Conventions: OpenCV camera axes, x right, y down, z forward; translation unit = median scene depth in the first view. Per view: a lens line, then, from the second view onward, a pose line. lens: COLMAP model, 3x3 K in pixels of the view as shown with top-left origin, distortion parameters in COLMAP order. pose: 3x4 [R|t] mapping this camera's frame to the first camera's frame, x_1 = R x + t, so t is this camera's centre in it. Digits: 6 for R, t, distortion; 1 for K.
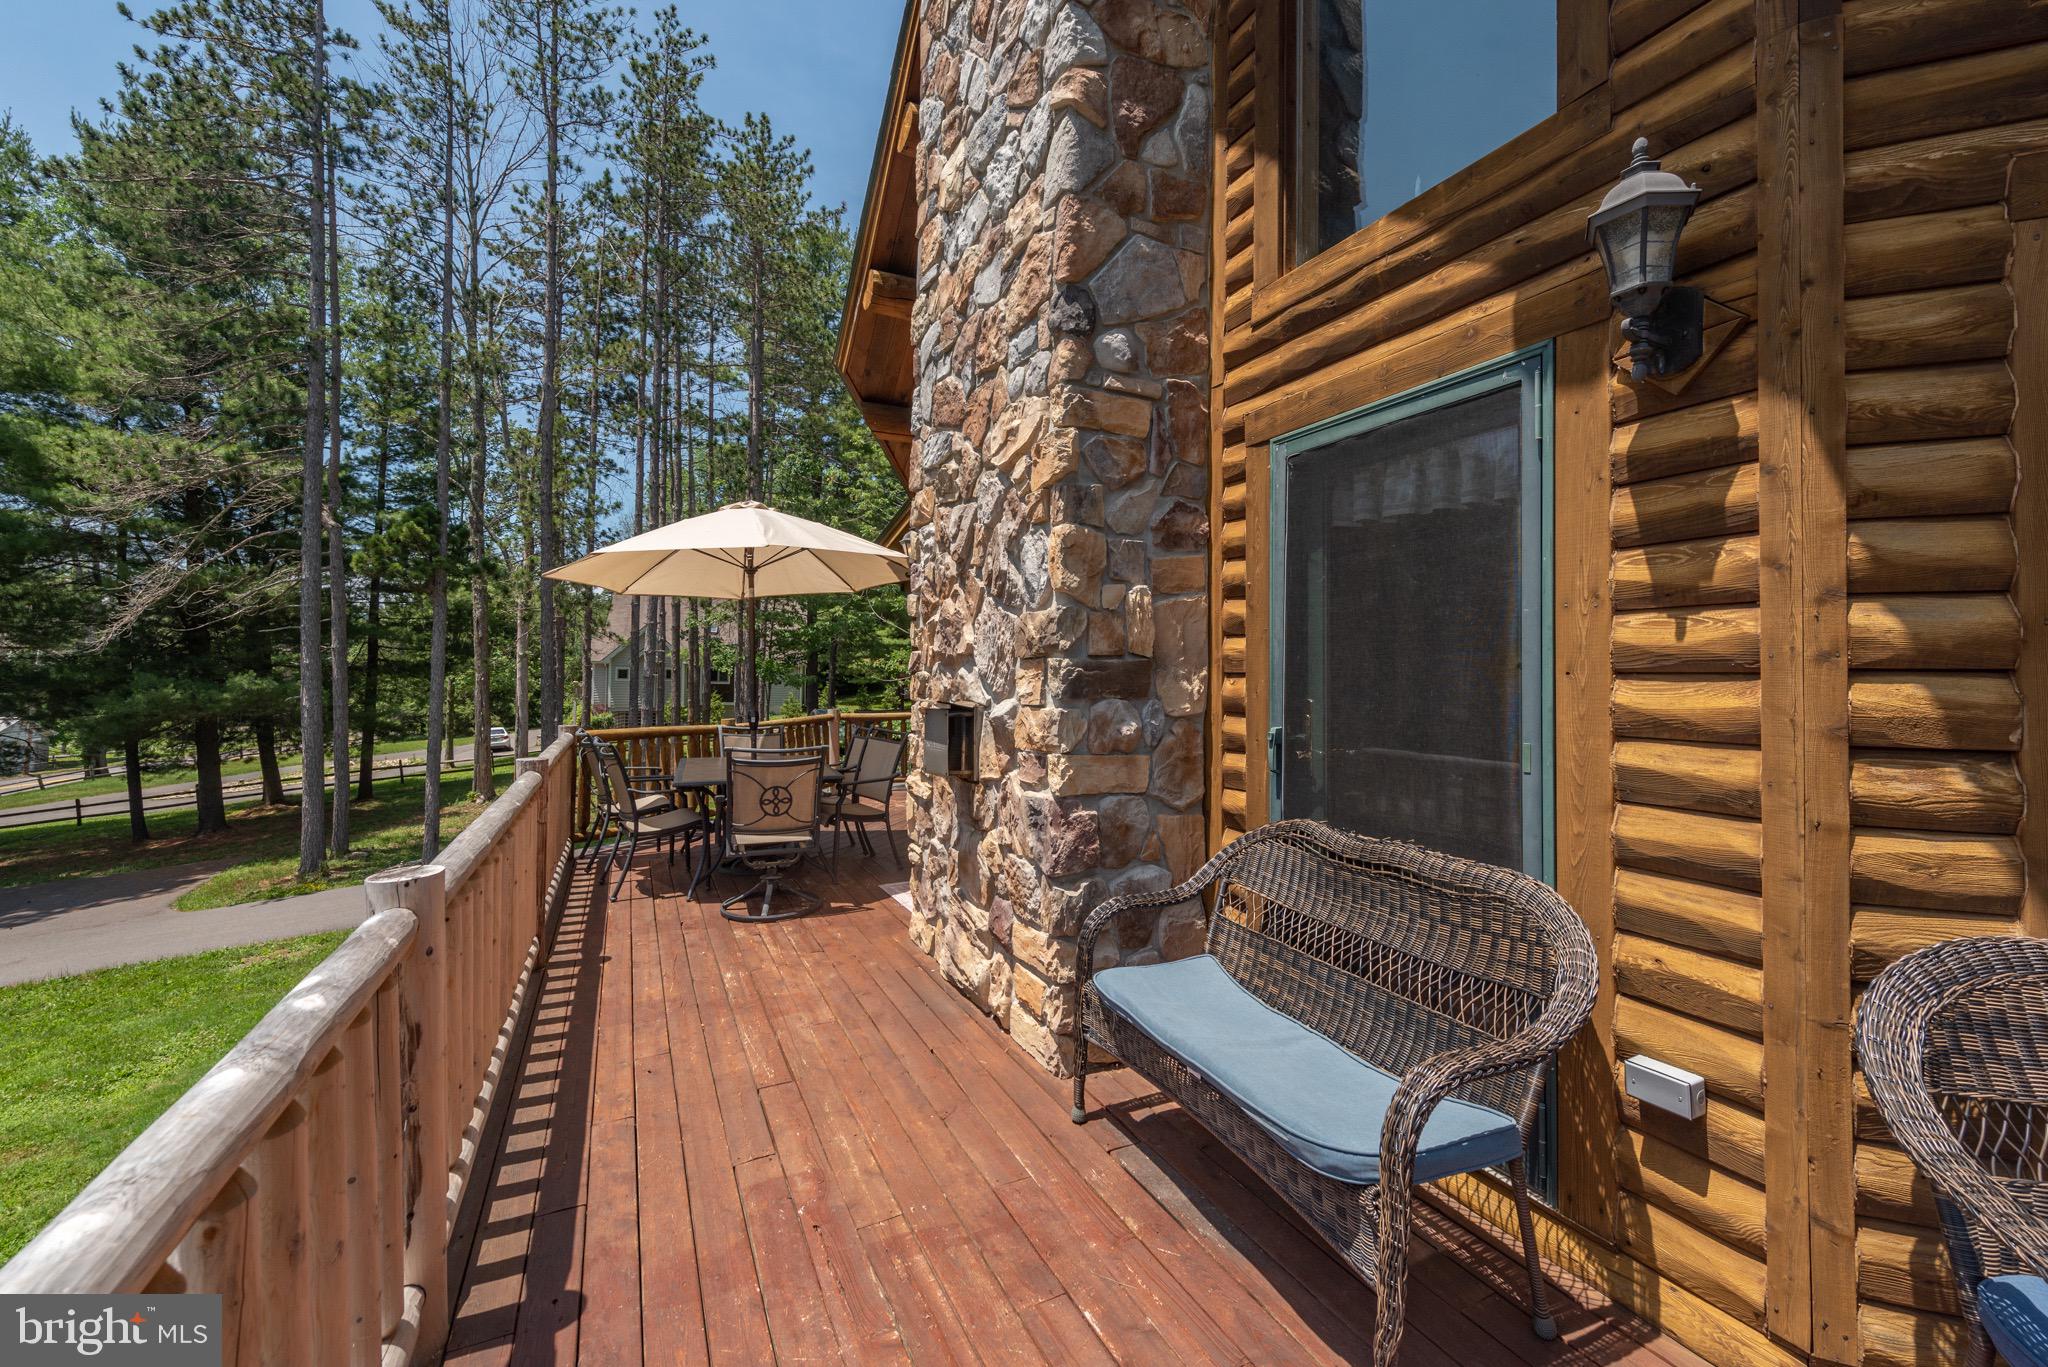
lens RADIAL K [[819.3, 0, 1012.5], [0, 819.3, 673.0], [0, 0, 1]] dist [0.007785, -0.000724]
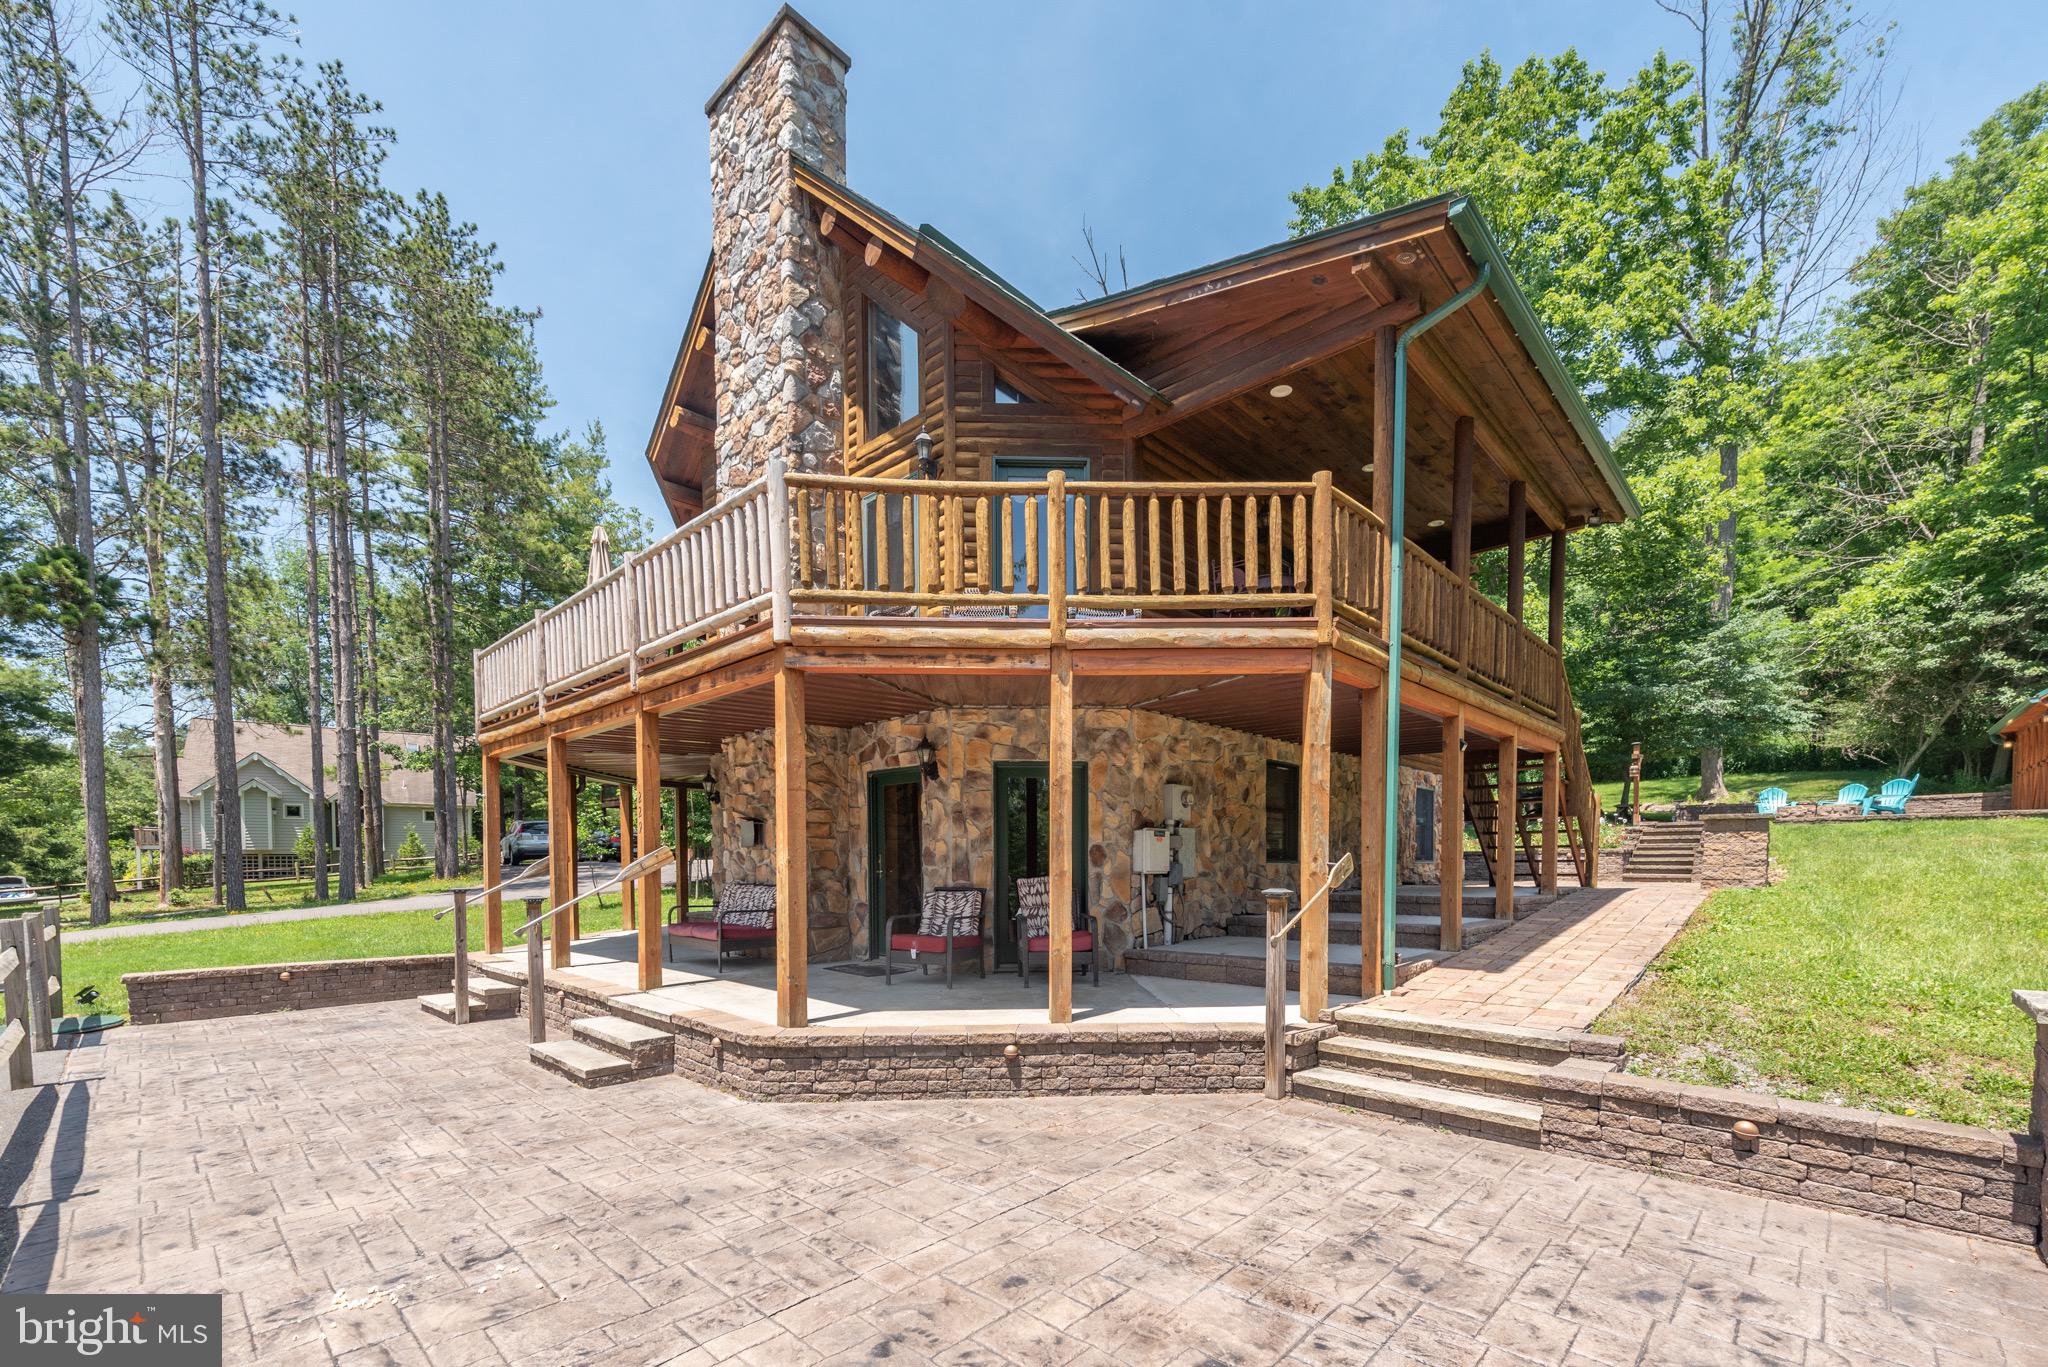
lens RADIAL K [[839.2, 0, 1055.0], [0, 839.2, 898.3], [0, 0, 1]] dist [0.001046, 0.000058]
pose [[0.925964, -0.024610, 0.376810, -0.198901], [0.006649, 0.998782, 0.048894, 0.877887], [-0.377554, -0.042769, 0.924999, -1.853991]]
